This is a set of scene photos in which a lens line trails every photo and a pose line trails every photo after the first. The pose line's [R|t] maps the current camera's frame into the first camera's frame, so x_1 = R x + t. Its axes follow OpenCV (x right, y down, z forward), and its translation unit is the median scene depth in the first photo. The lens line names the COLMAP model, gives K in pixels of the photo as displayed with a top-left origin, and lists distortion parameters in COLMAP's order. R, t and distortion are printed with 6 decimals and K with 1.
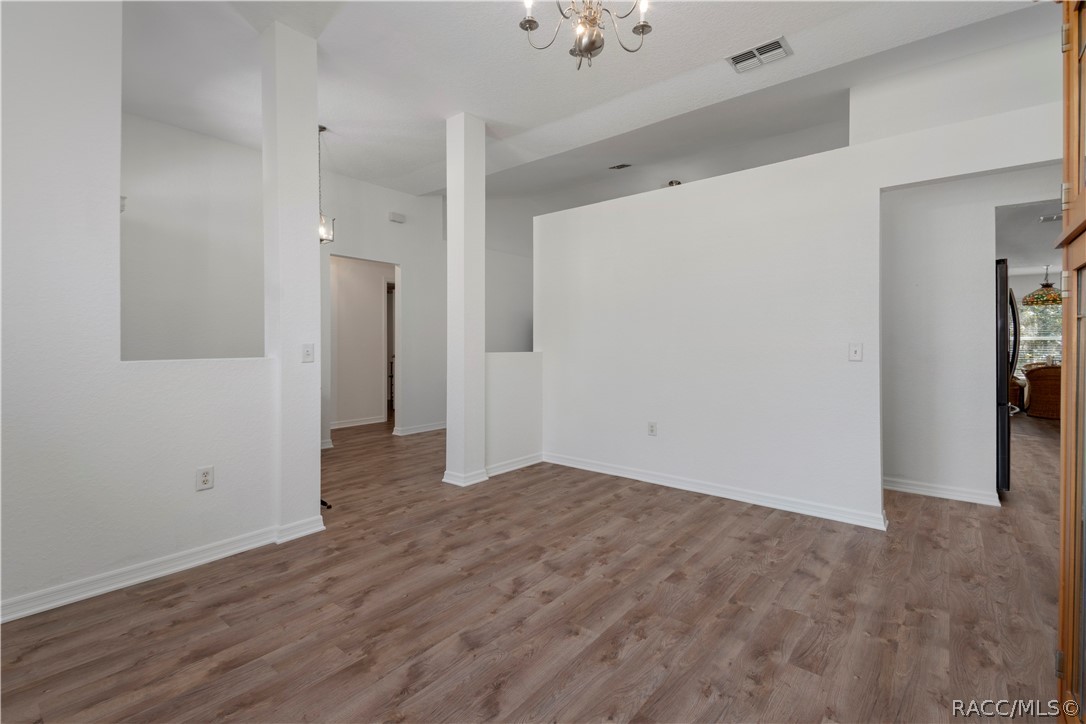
lens RADIAL K [[475.6, 0, 542.9], [0, 475.6, 350.1], [0, 0, 1]] dist [0.004732, -0.000697]
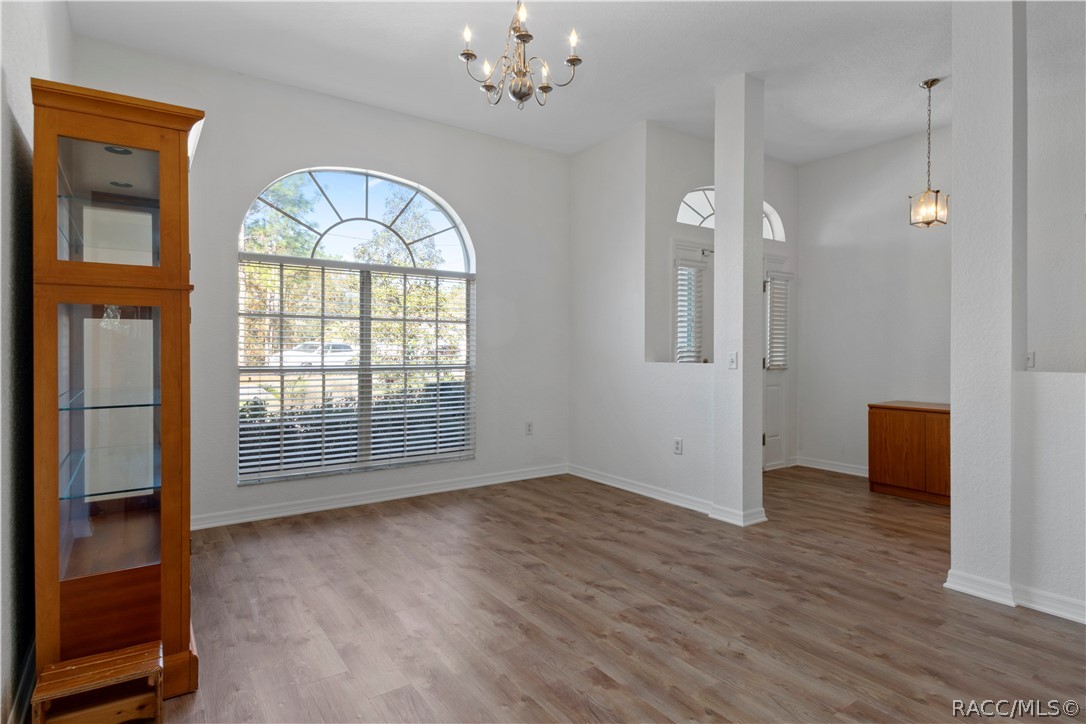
lens RADIAL K [[585.3, 0, 542.6], [0, 585.3, 355.7], [0, 0, 1]] dist [-0.006559, -0.002362]
pose [[-0.260500, 0.015417, -0.965351, 1.031112], [-0.021545, 0.999531, 0.021777, -0.027424], [0.965234, 0.026471, -0.260045, 1.013189]]
